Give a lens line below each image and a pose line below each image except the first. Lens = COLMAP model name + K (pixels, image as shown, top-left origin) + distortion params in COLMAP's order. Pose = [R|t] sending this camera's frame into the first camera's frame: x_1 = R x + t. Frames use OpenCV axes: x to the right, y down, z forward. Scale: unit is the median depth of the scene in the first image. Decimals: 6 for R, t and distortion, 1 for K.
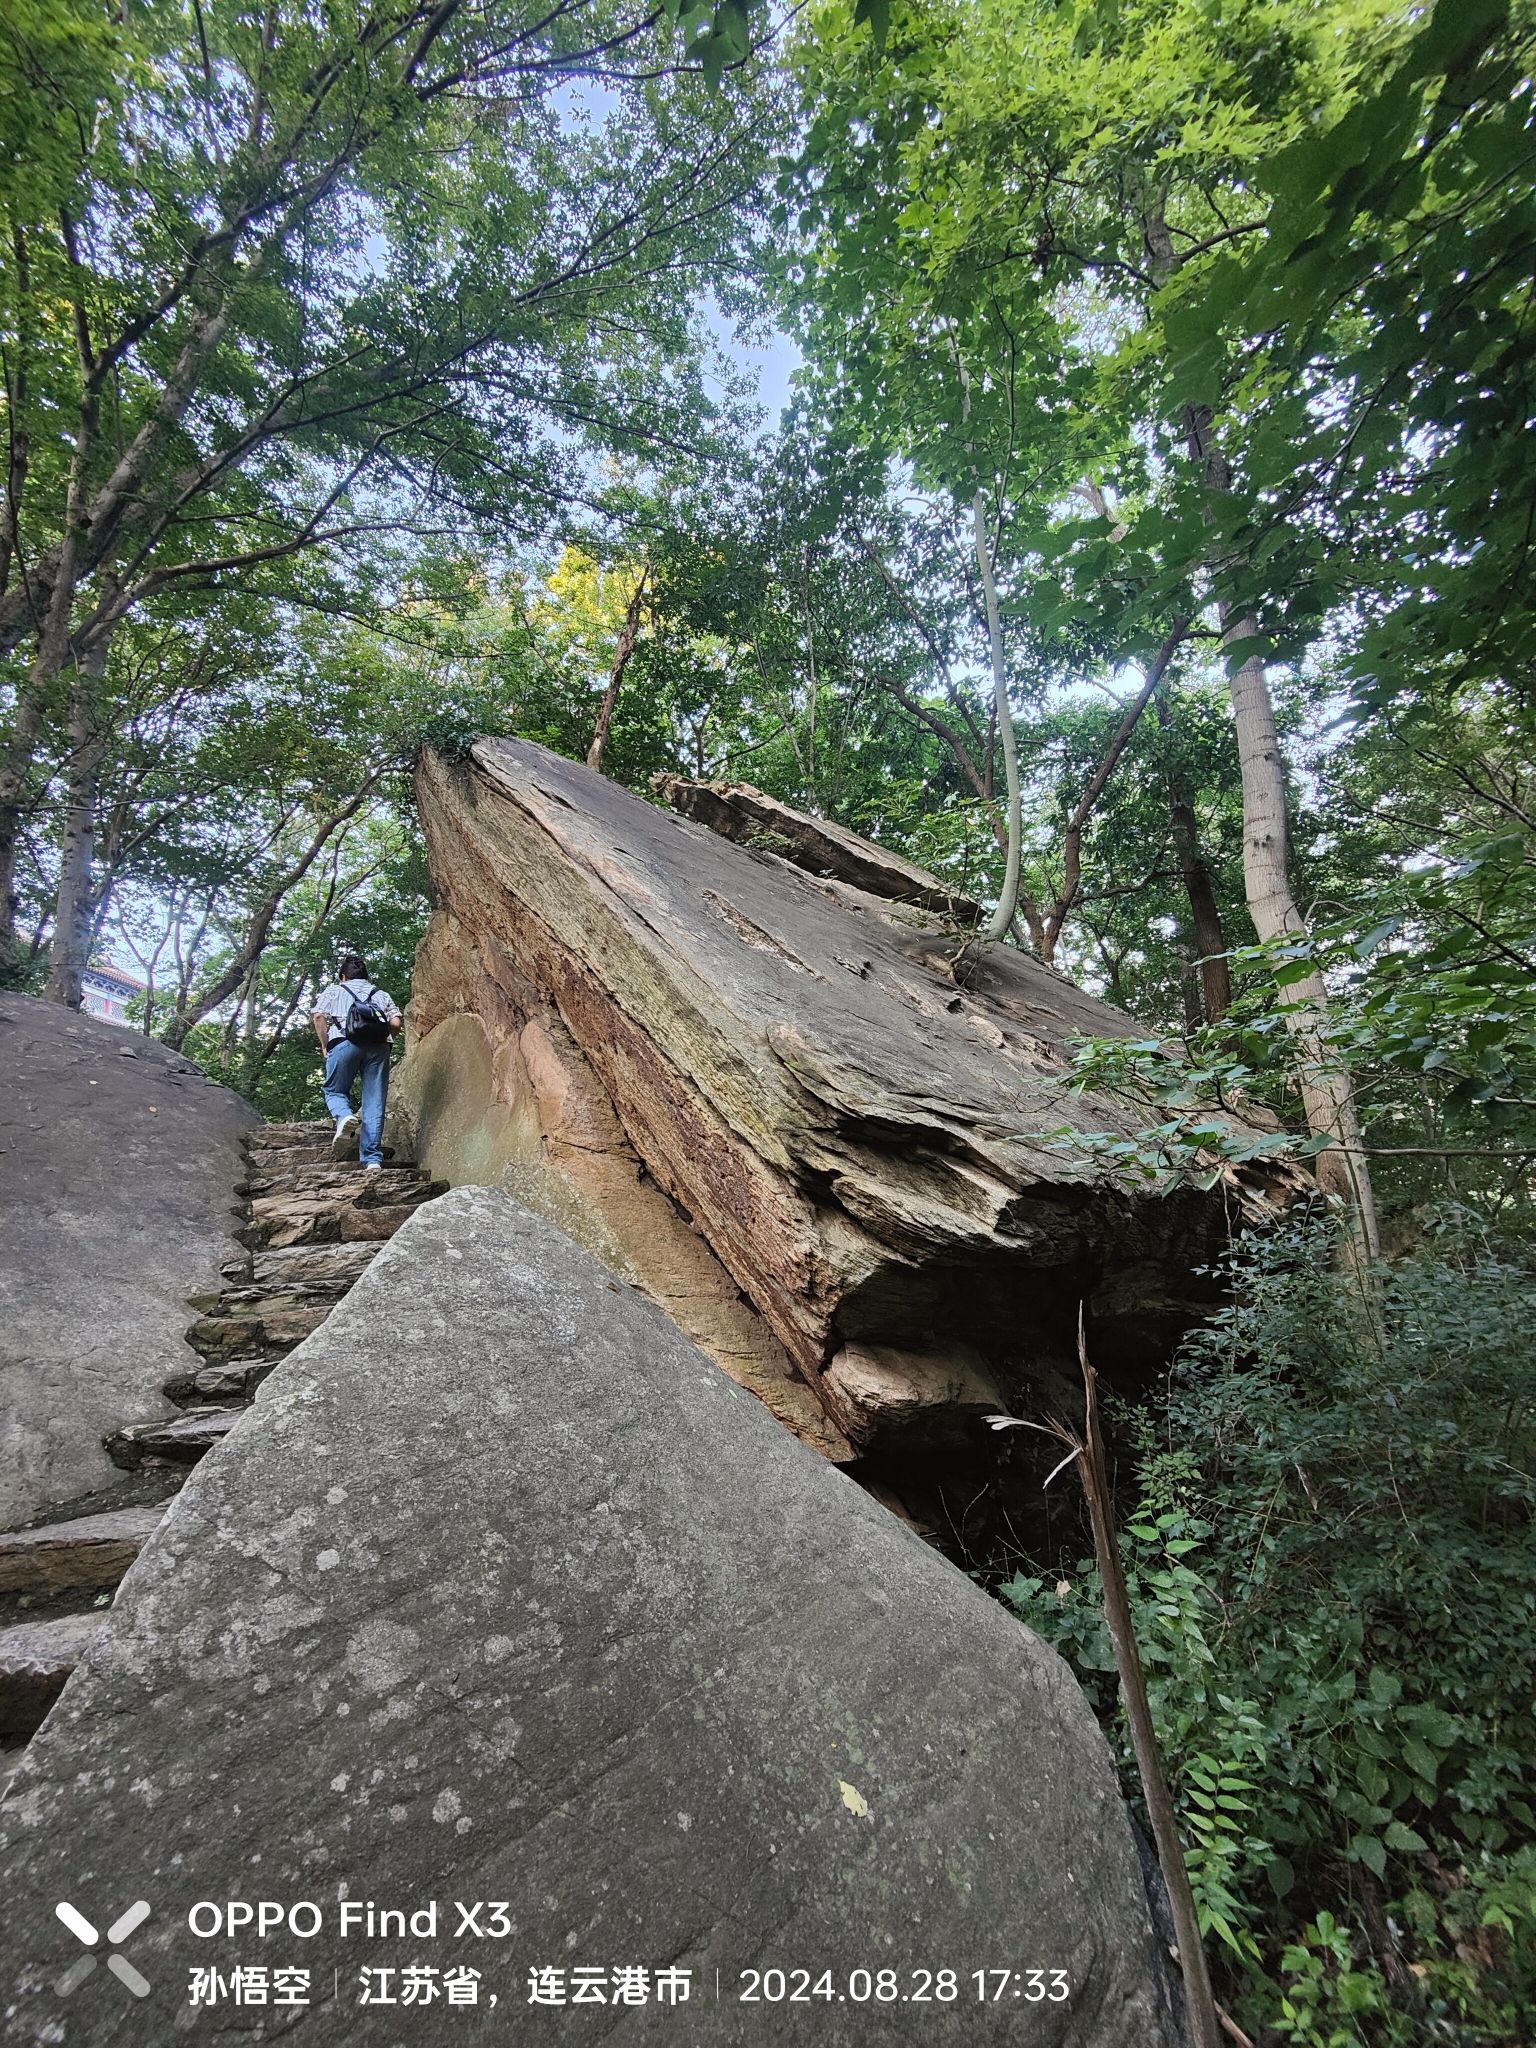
lens RADIAL K [[899.4, 0, 767.8], [0, 899.4, 1034.5], [0, 0, 1]] dist [0.002214, -0.000127]
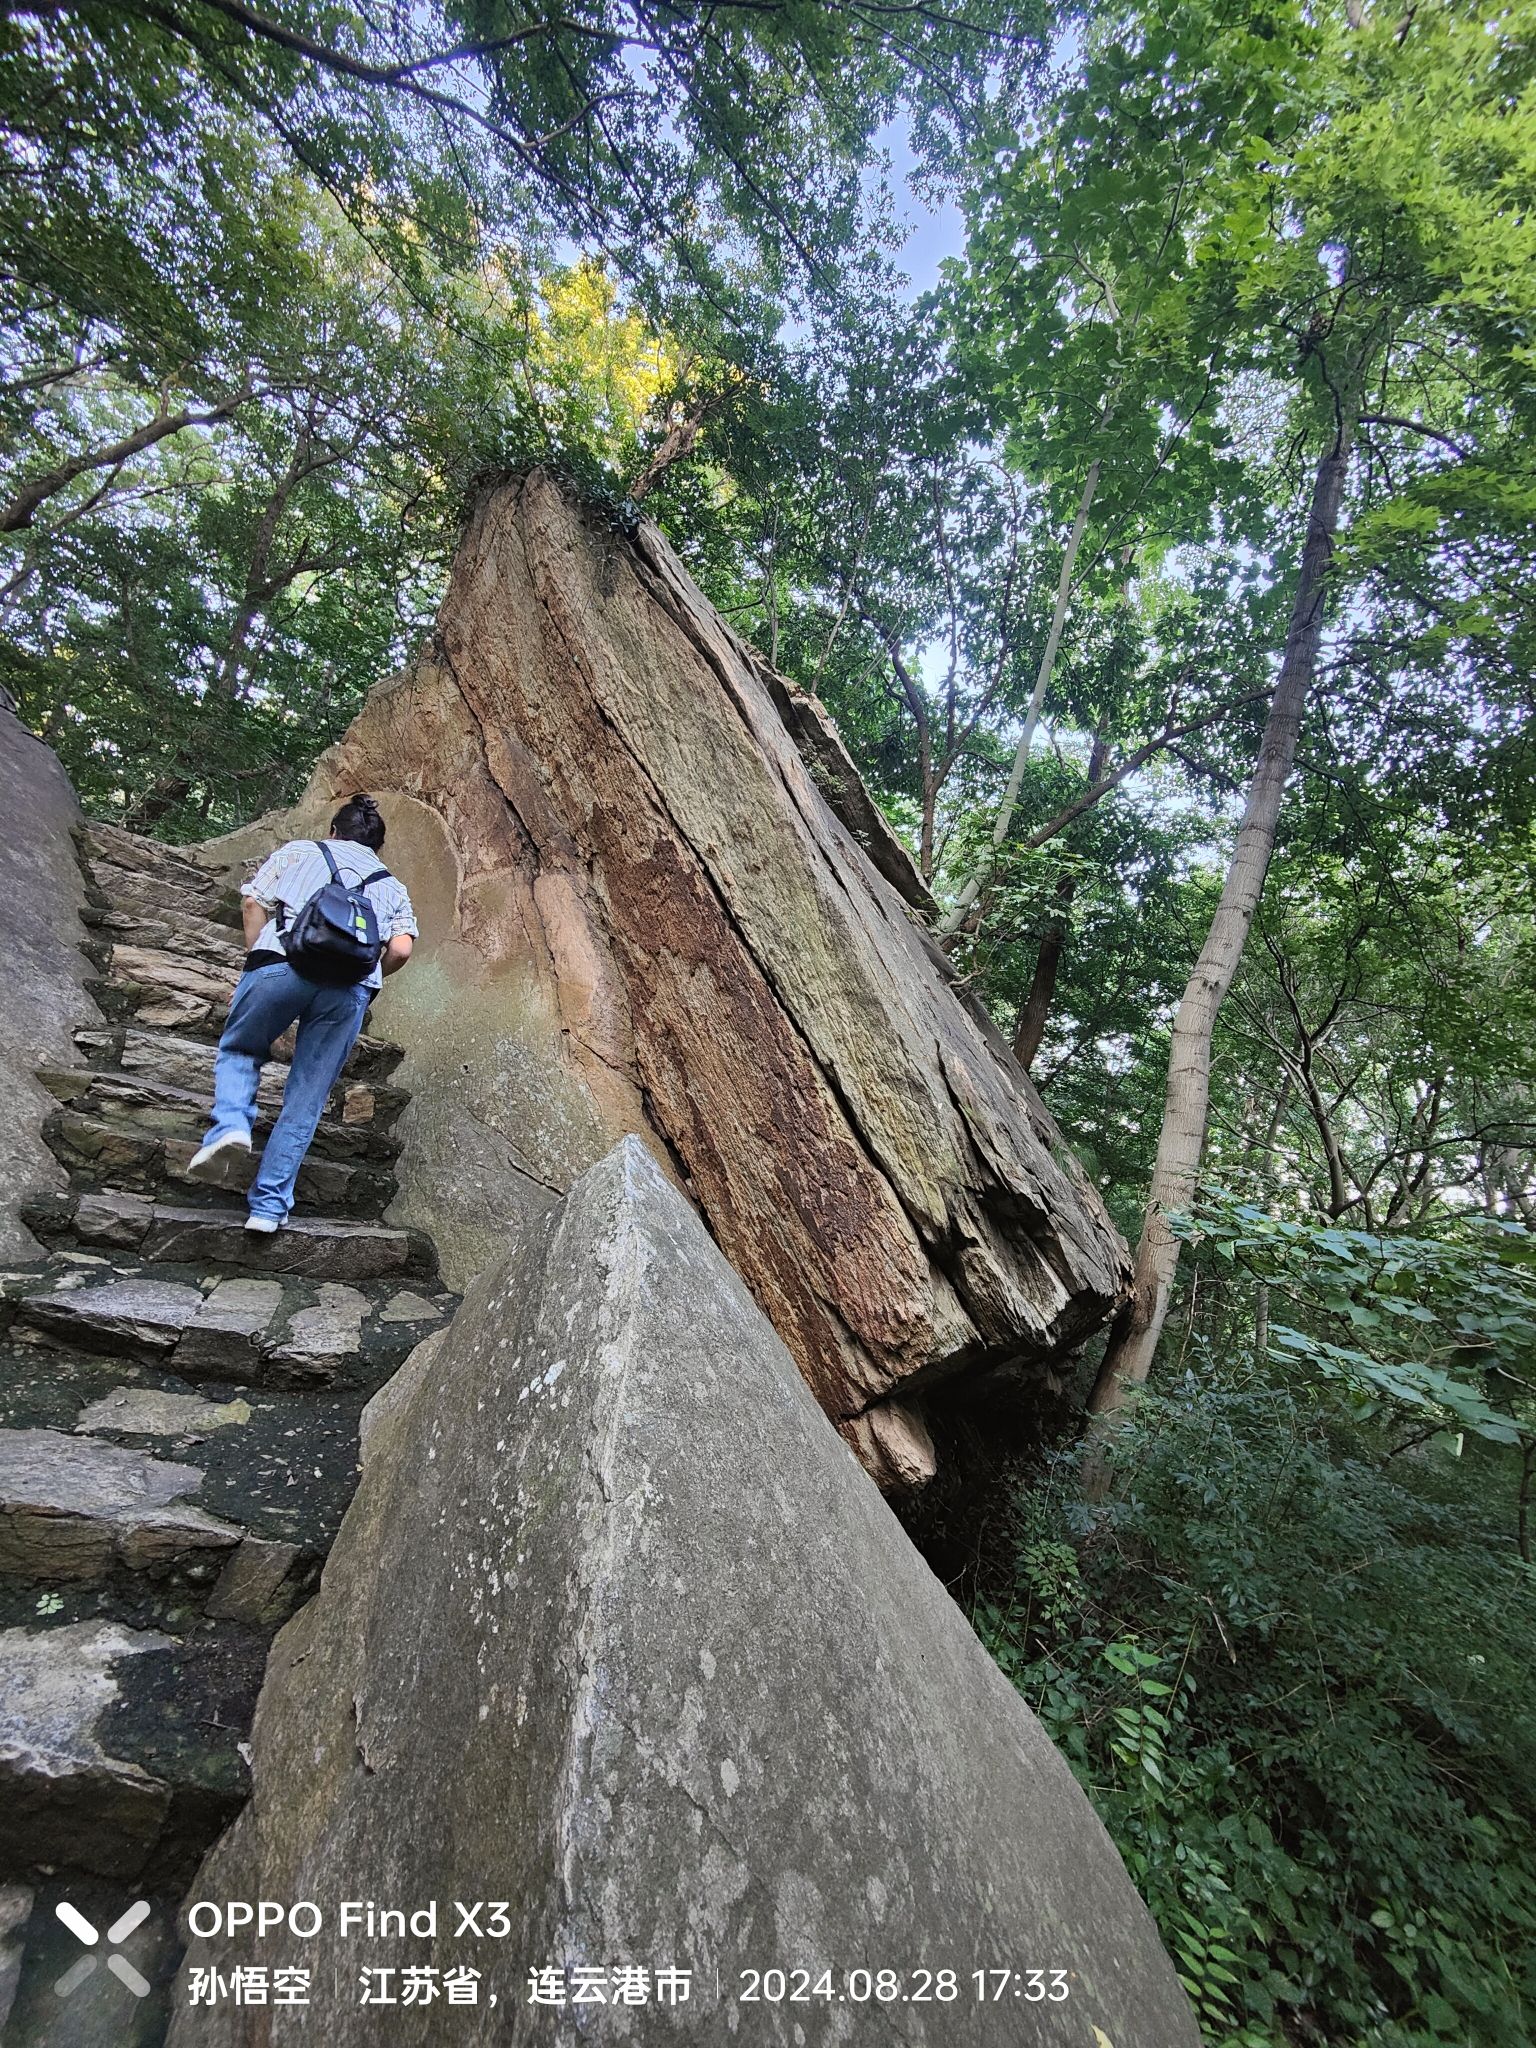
lens RADIAL K [[908.7, 0, 768.0], [0, 908.7, 1024.0], [0, 0, 1]] dist [-0.001402, 0.000035]
pose [[0.871216, 0.370395, 0.322166, -0.386749], [-0.404531, 0.913478, 0.043726, -0.004106], [-0.278096, -0.168421, 0.945673, 0.171021]]
